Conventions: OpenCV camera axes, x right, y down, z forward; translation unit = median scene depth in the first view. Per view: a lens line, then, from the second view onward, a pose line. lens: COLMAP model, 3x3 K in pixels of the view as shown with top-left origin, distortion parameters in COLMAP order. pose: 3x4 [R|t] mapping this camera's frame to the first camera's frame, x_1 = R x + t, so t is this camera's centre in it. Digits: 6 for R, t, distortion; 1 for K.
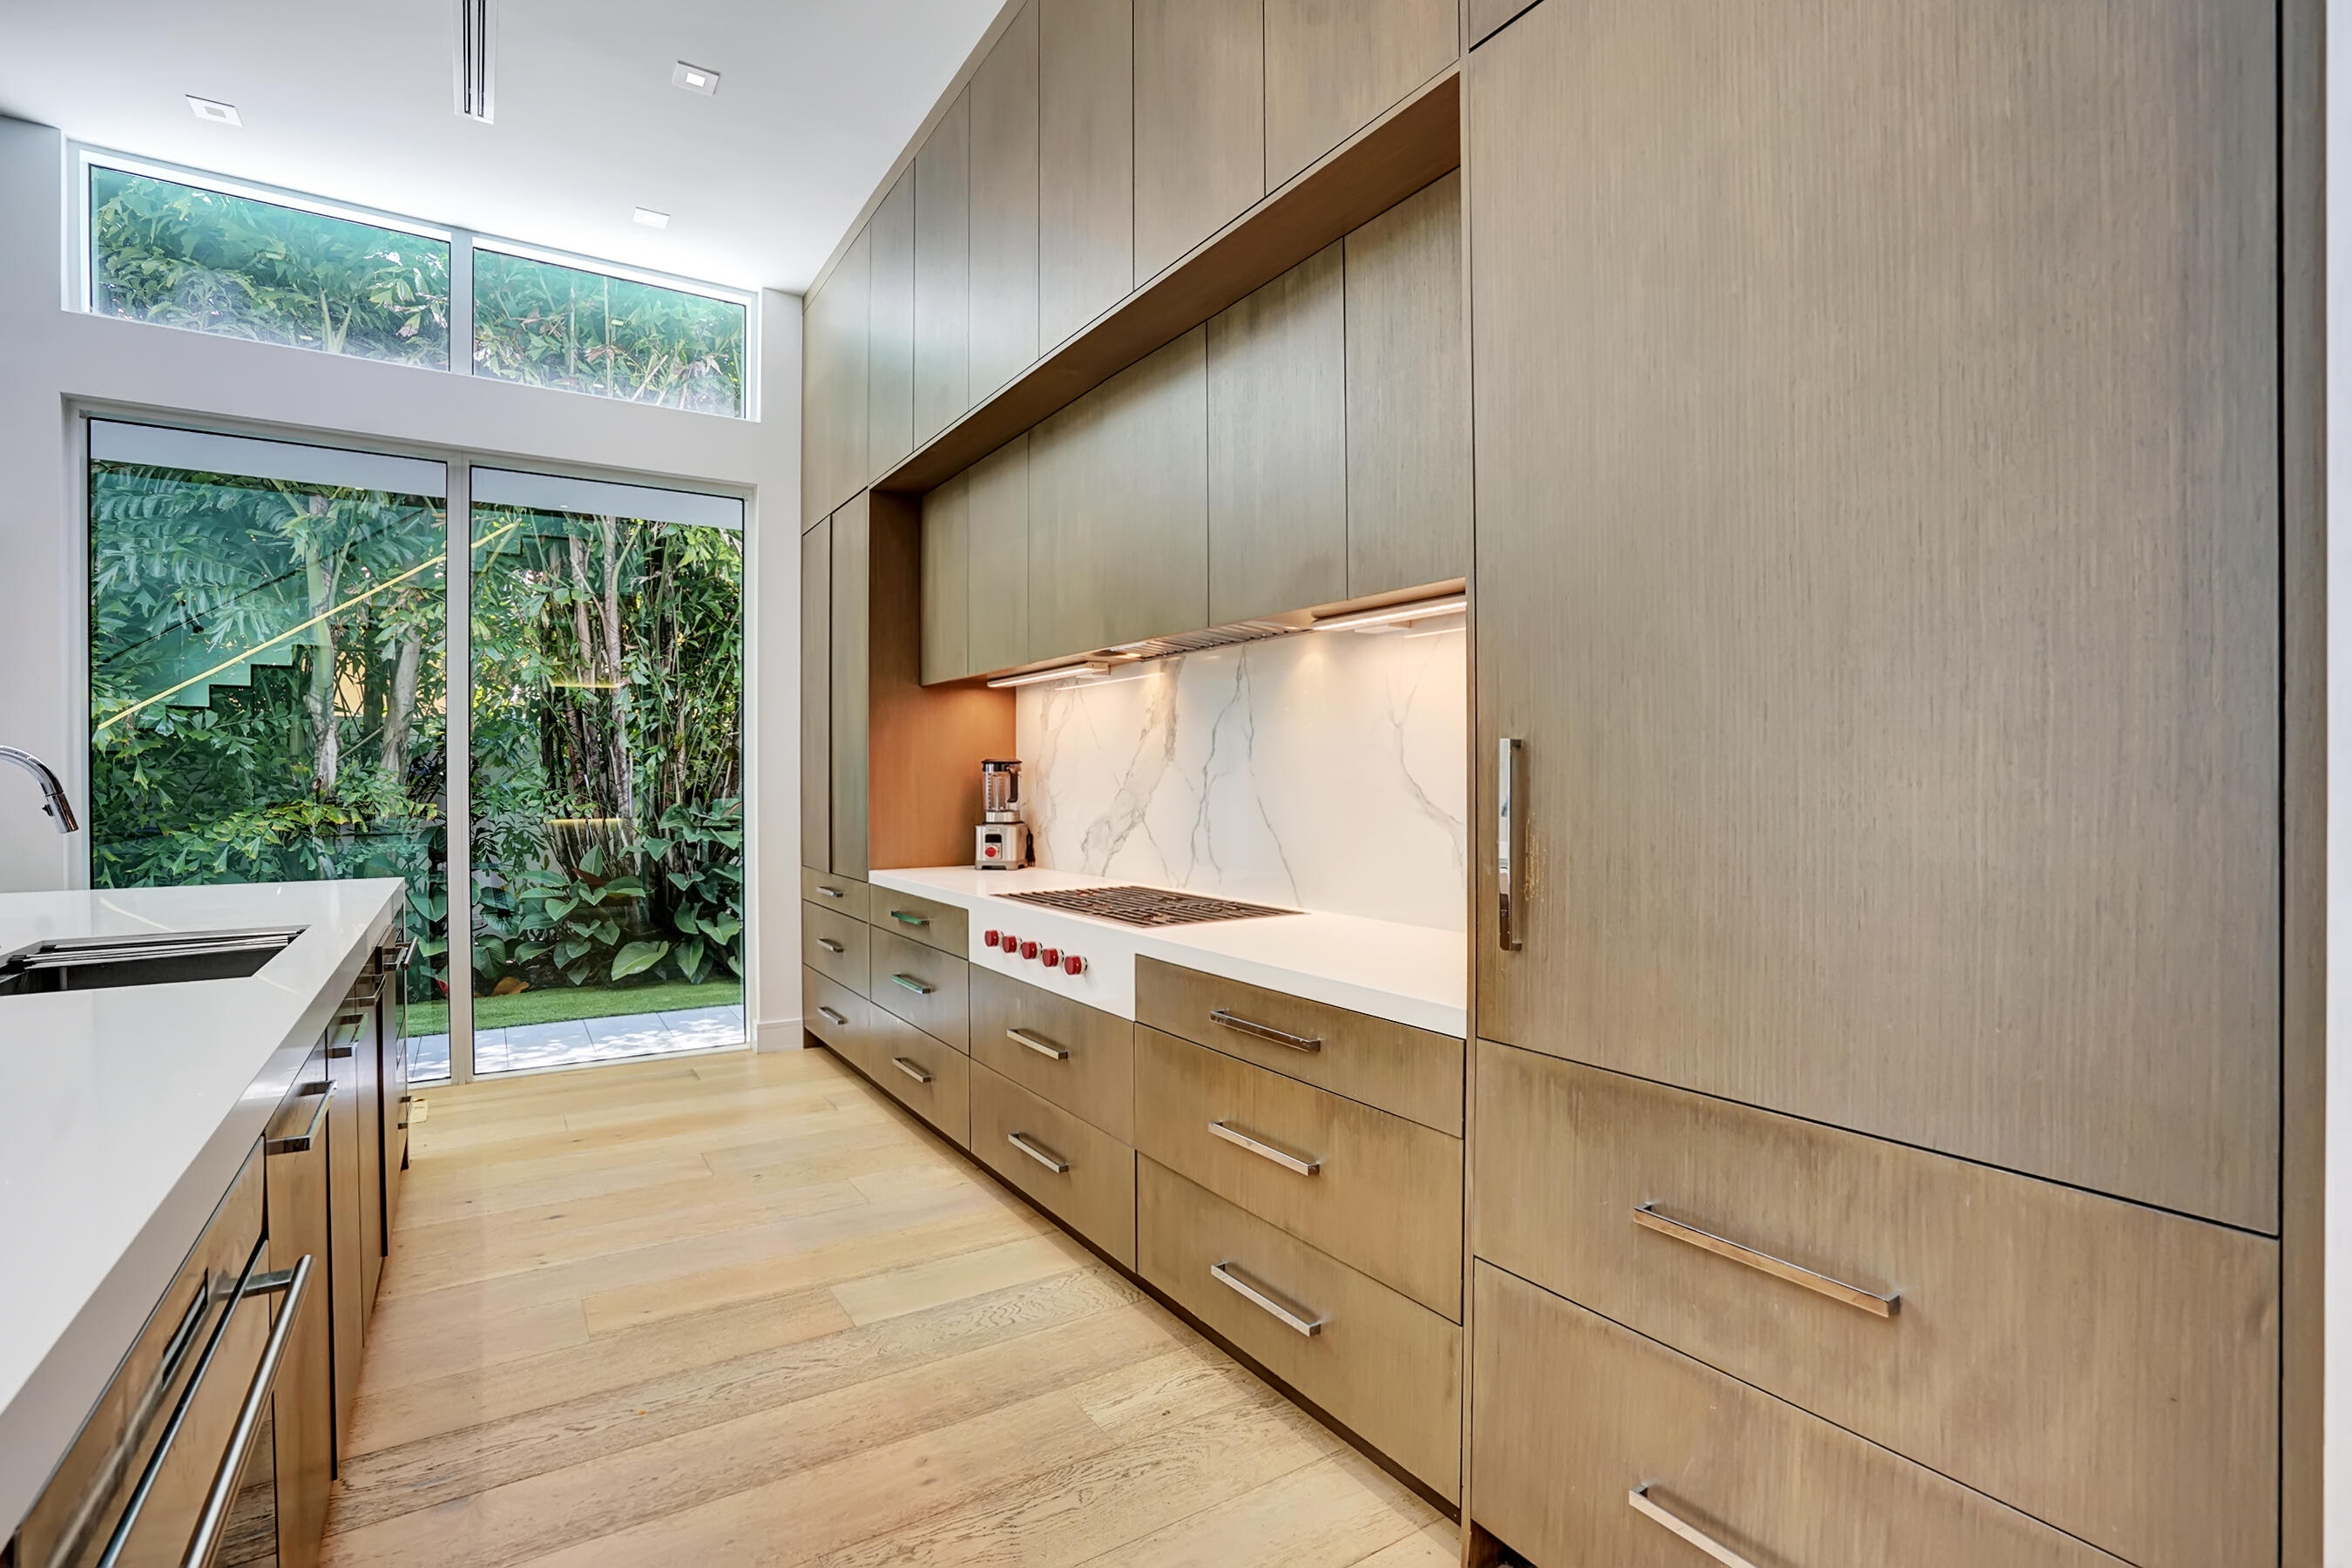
lens RADIAL K [[1077.5, 0, 1170.3], [0, 1077.5, 785.3], [0, 0, 1]] dist [-0.020116, 0.002121]
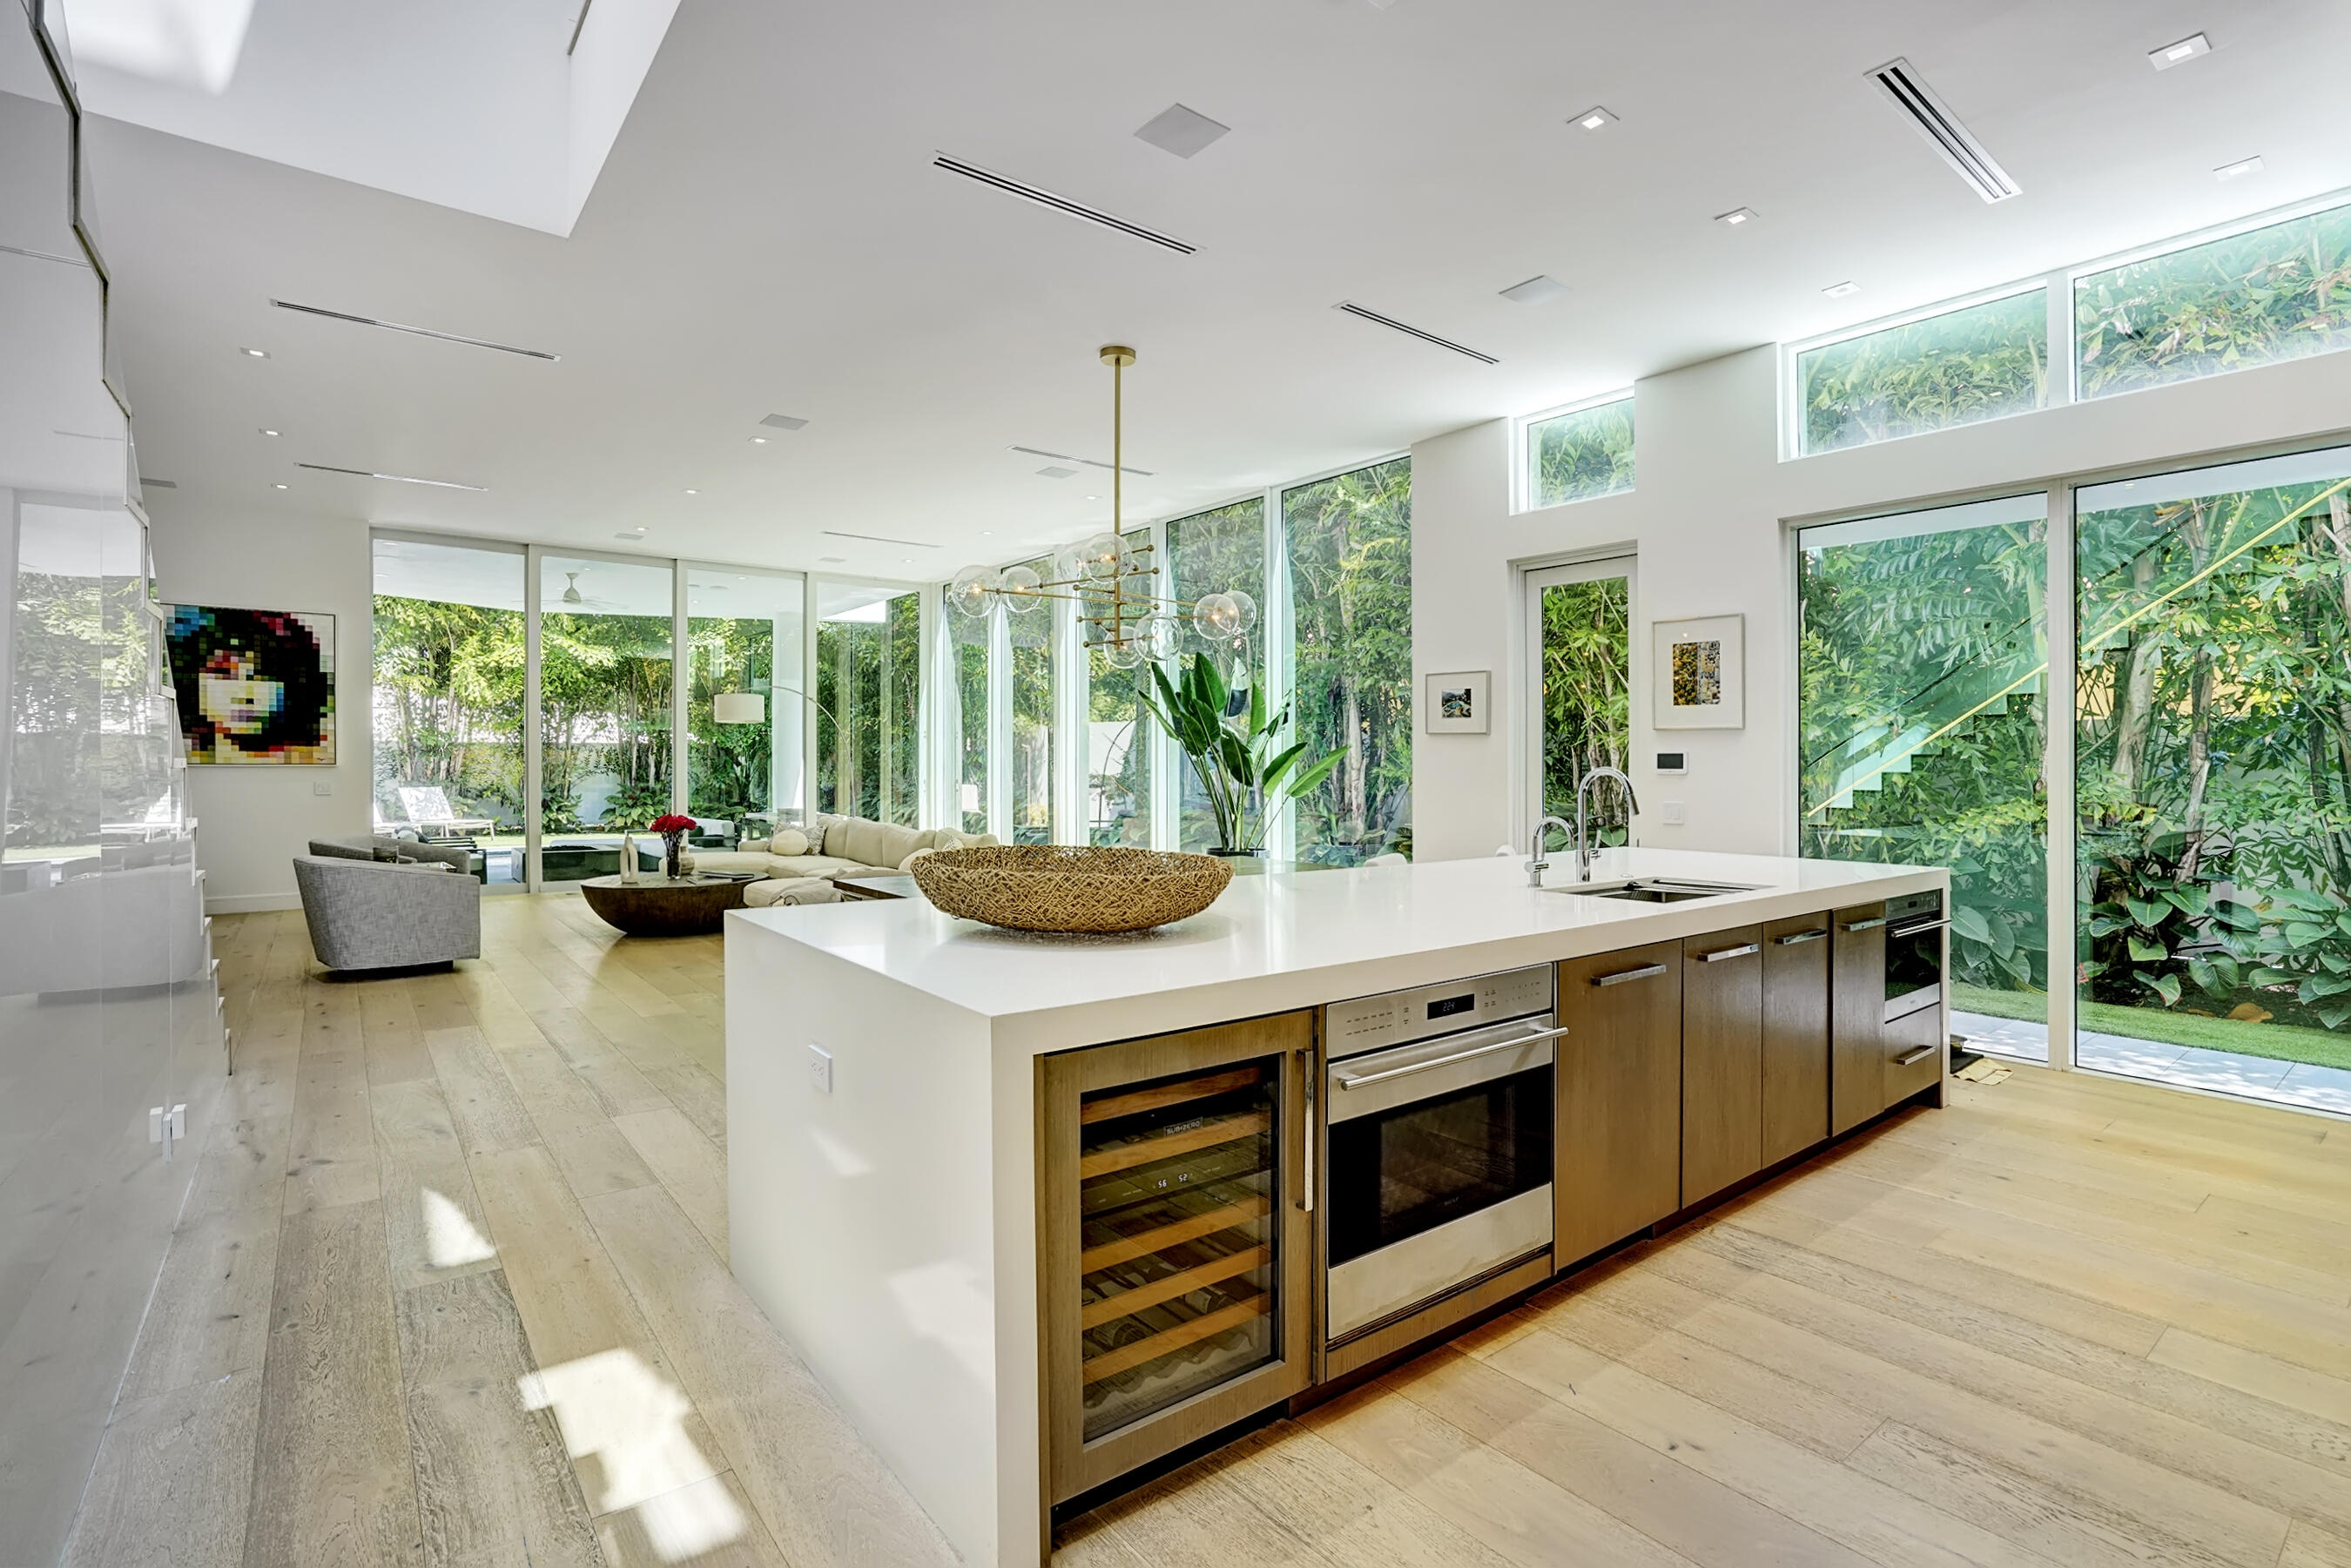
lens RADIAL K [[1077.0, 0, 1171.5], [0, 1077.0, 777.2], [0, 0, 1]] dist [-0.020116, 0.002121]
pose [[0.096907, 0.008951, -0.995253, 0.353806], [-0.013705, 0.999877, 0.007658, -0.010676], [0.995199, 0.012898, 0.097018, 0.013615]]
